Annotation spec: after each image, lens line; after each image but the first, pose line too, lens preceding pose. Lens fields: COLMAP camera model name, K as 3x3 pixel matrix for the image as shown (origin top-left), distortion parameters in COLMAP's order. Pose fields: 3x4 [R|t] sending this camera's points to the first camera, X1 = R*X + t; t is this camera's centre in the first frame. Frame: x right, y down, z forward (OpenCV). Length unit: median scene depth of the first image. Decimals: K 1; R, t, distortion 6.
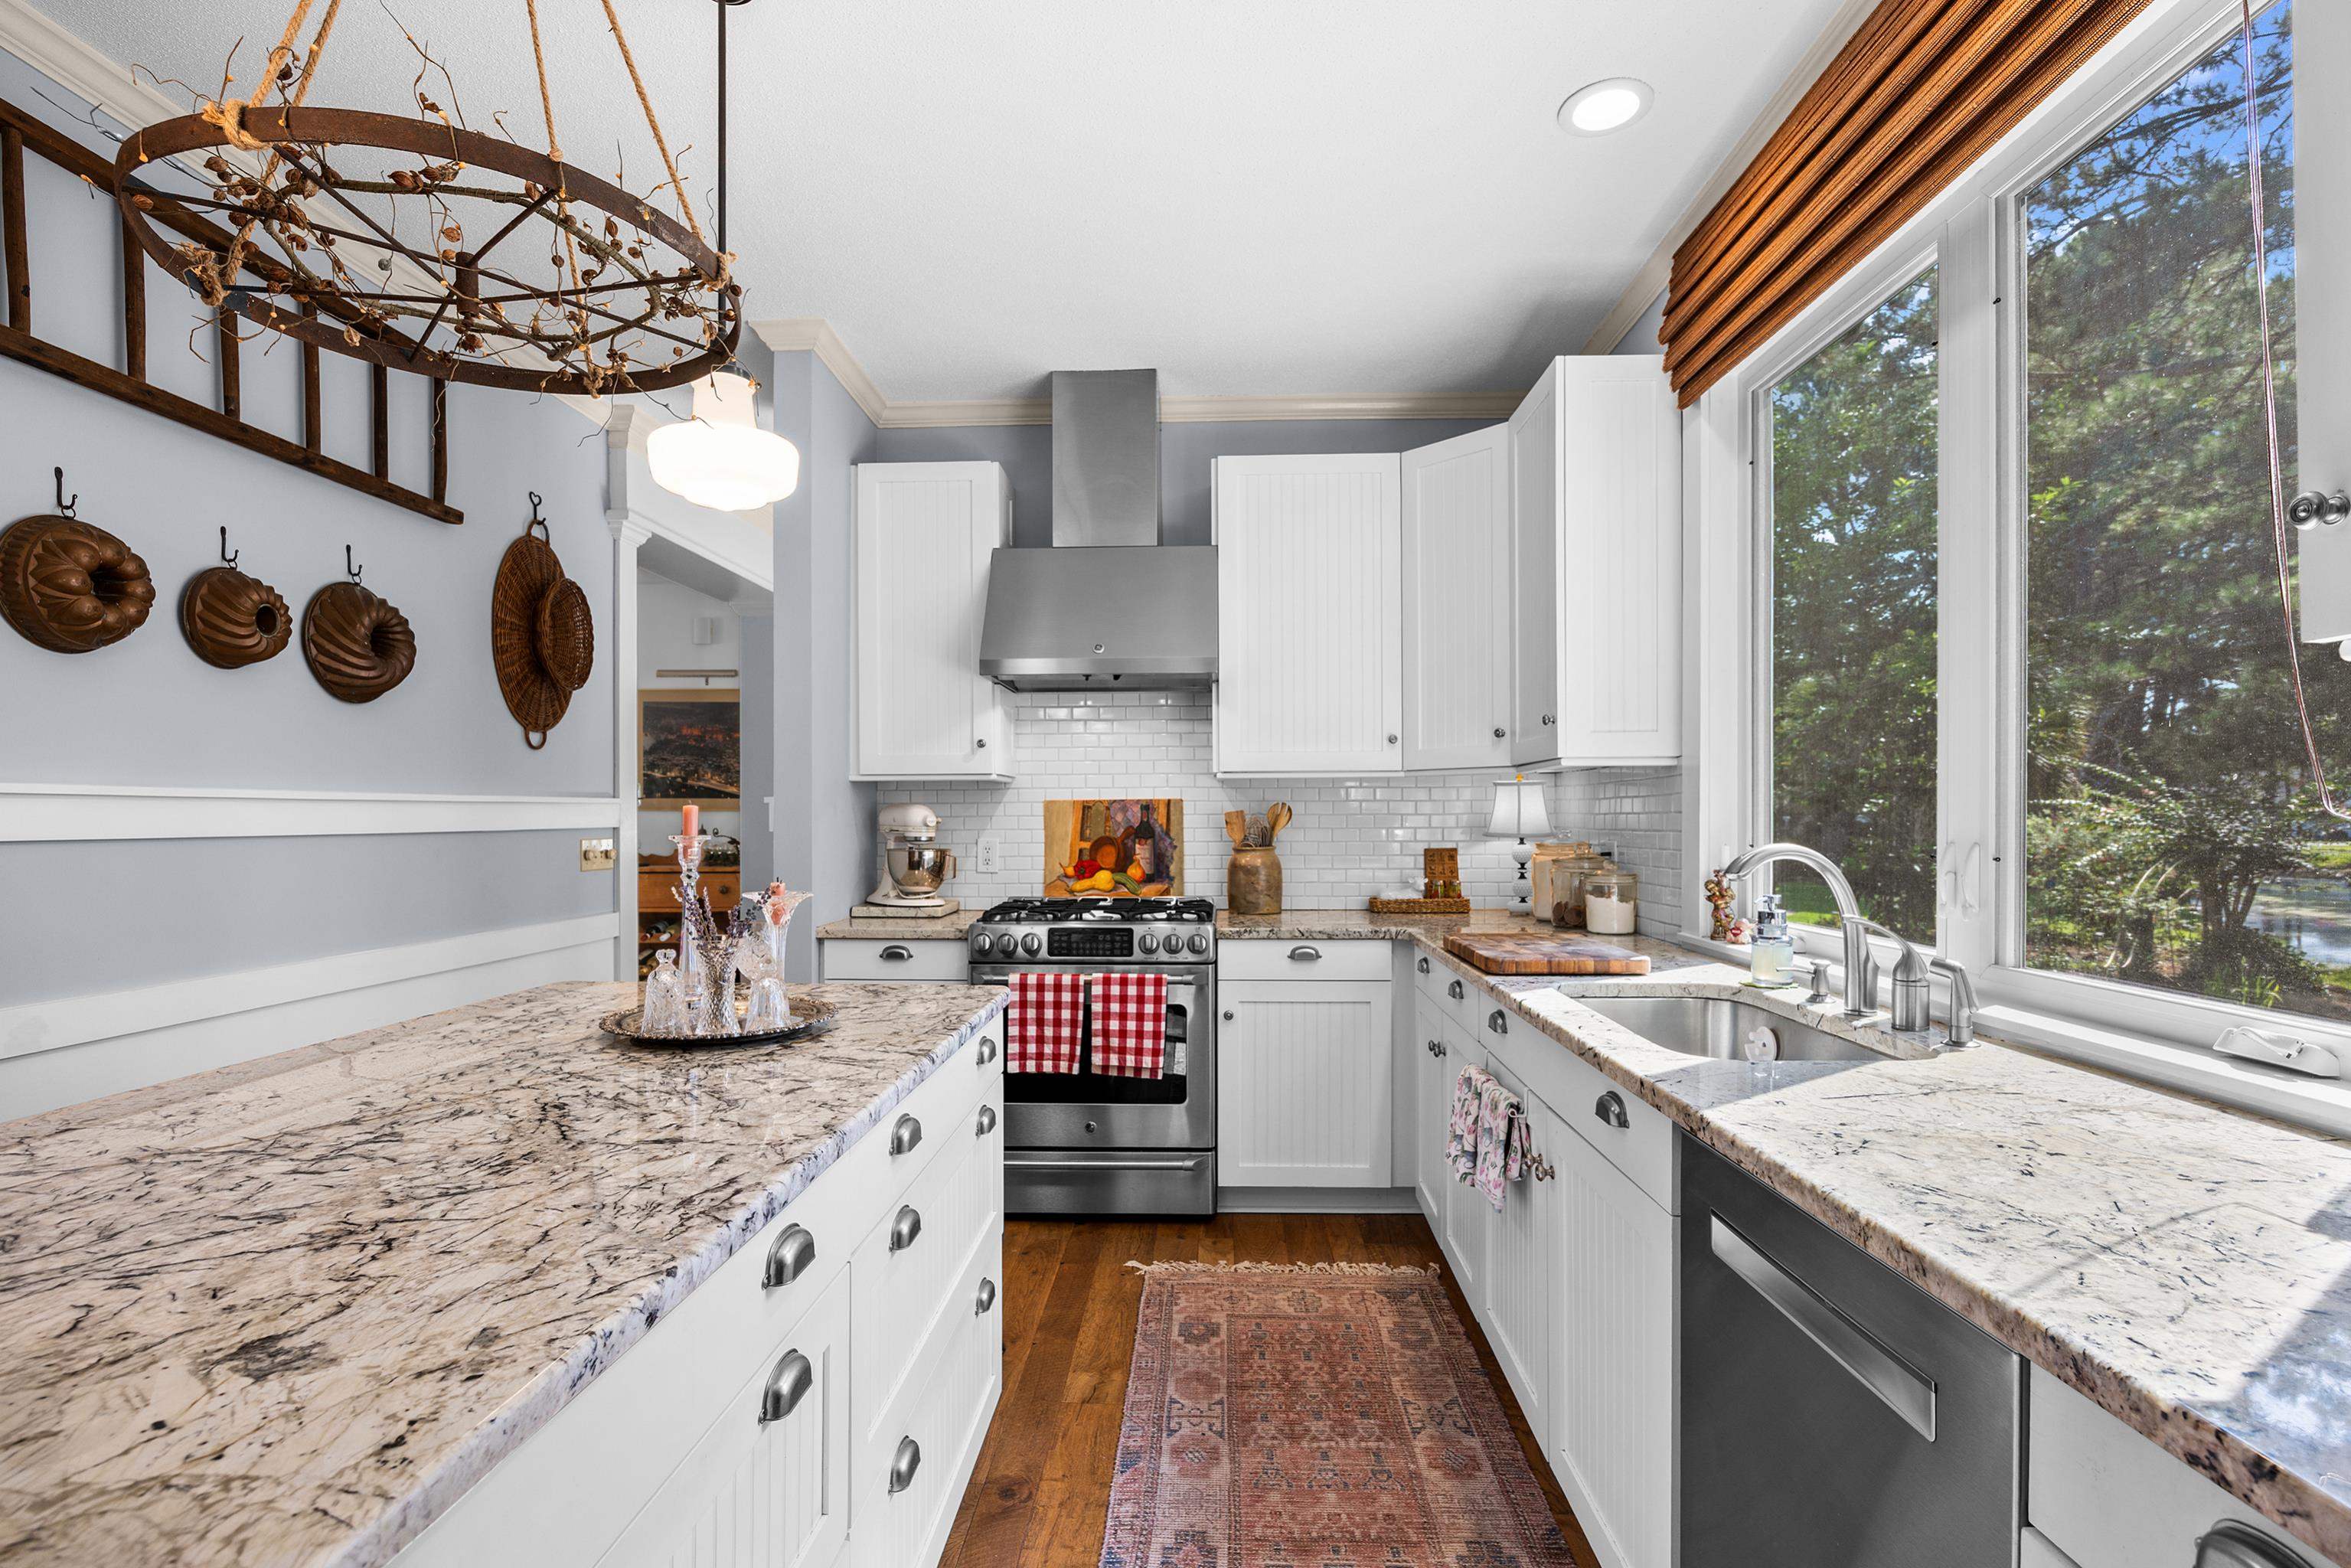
lens RADIAL K [[1100.9, 0, 1174.6], [0, 1100.9, 805.6], [0, 0, 1]] dist [-0.011063, 0.000035]
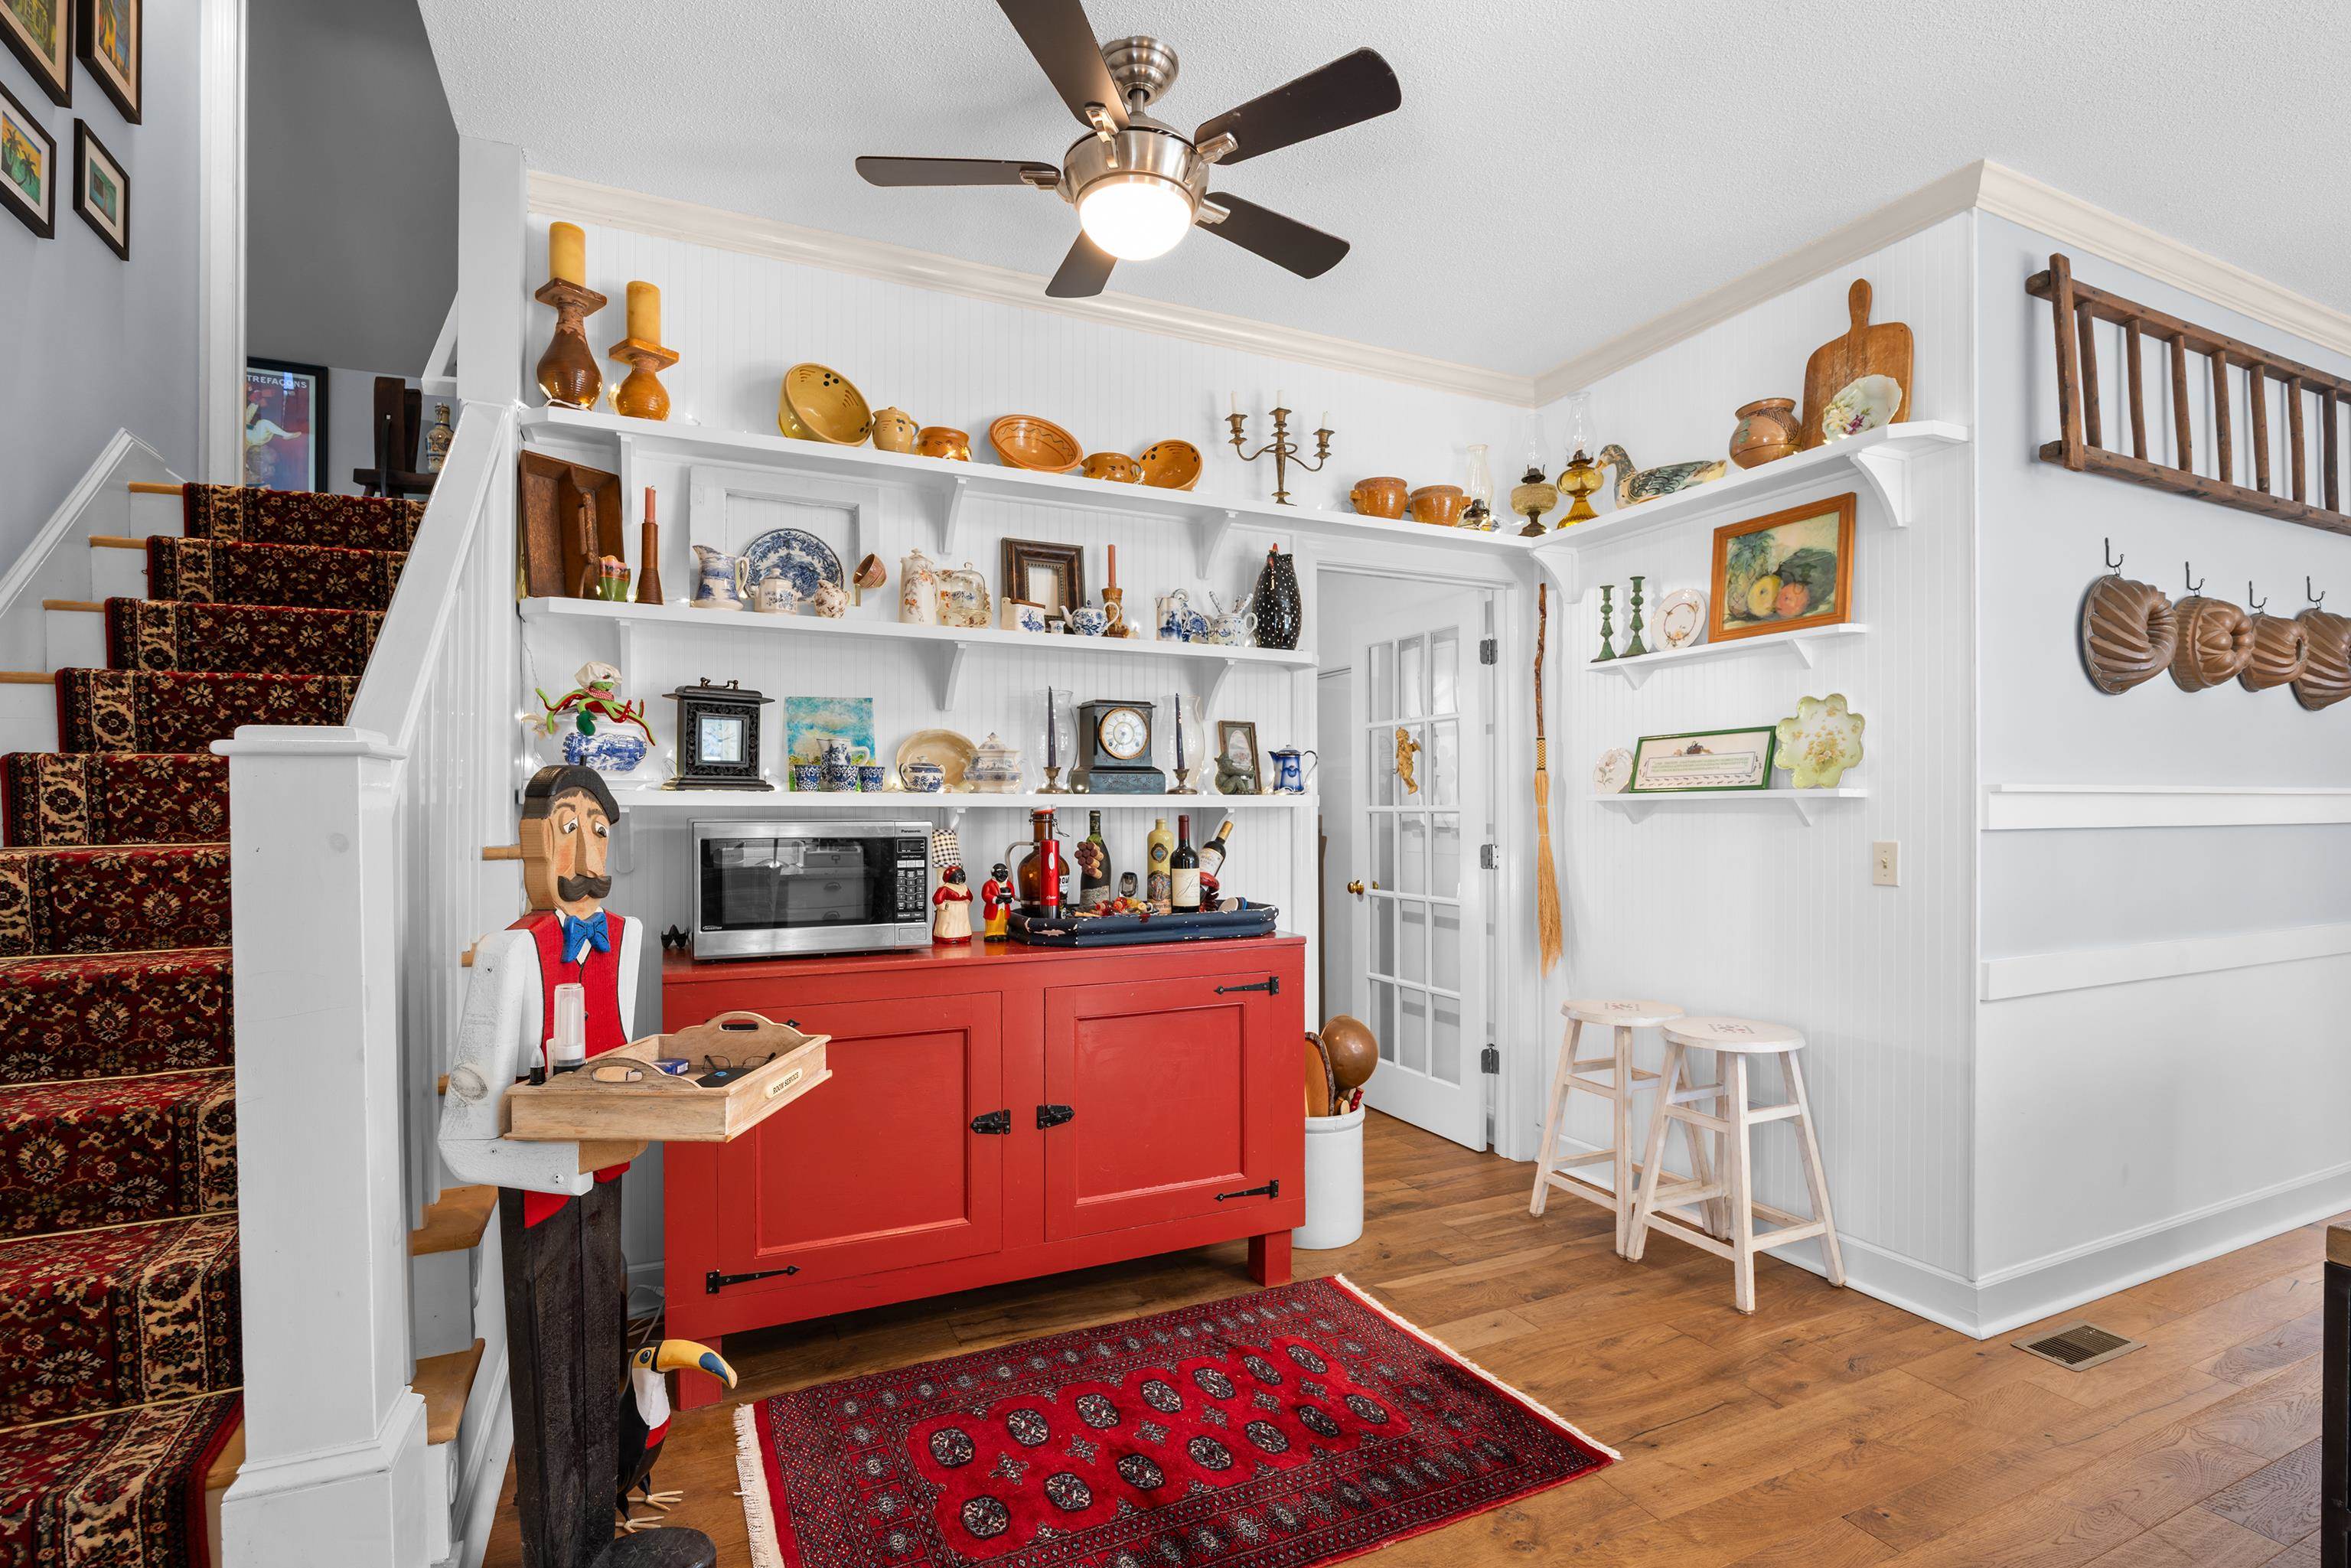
lens RADIAL K [[1100.8, 0, 1174.6], [0, 1100.8, 805.6], [0, 0, 1]] dist [-0.011063, 0.000035]
pose [[0.457134, -0.001511, -0.889397, -0.335039], [0.014129, 0.999885, 0.005564, -0.020823], [0.889286, -0.015109, 0.457103, -0.695575]]
